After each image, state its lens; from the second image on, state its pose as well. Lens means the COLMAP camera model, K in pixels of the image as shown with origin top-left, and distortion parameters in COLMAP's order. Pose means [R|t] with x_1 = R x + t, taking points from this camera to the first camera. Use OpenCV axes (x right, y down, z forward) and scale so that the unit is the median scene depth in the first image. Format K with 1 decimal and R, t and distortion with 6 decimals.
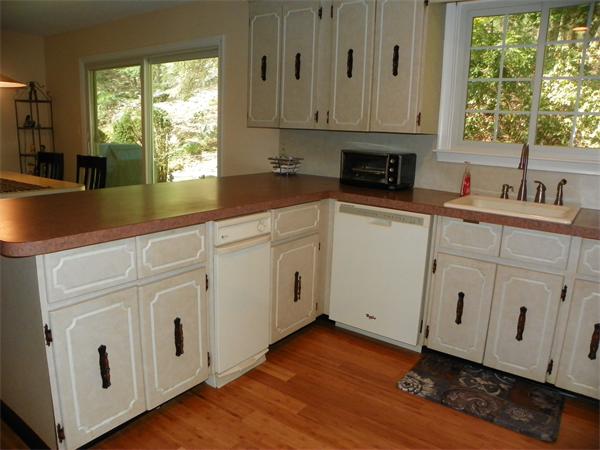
lens RADIAL K [[449.3, 0, 300.0], [0, 449.3, 225.0], [0, 0, 1]] dist [-0.164525, 0.130198]
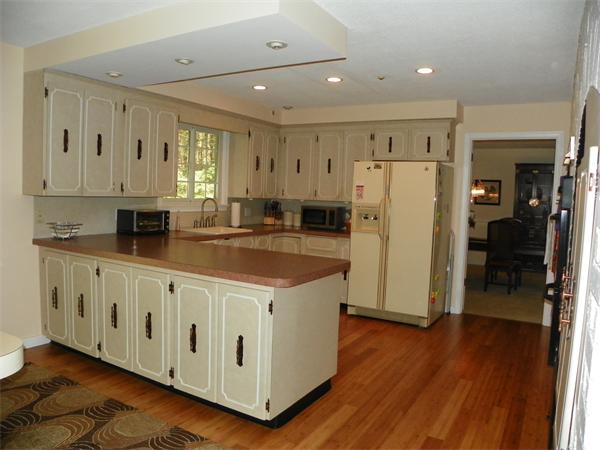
lens RADIAL K [[449.3, 0, 300.0], [0, 449.3, 225.0], [0, 0, 1]] dist [-0.164525, 0.130198]
pose [[-0.081525, -0.114318, 0.990093, -1.242819], [0.167347, 0.977727, 0.126670, -0.205321], [-0.982522, 0.176016, -0.060578, 0.573770]]
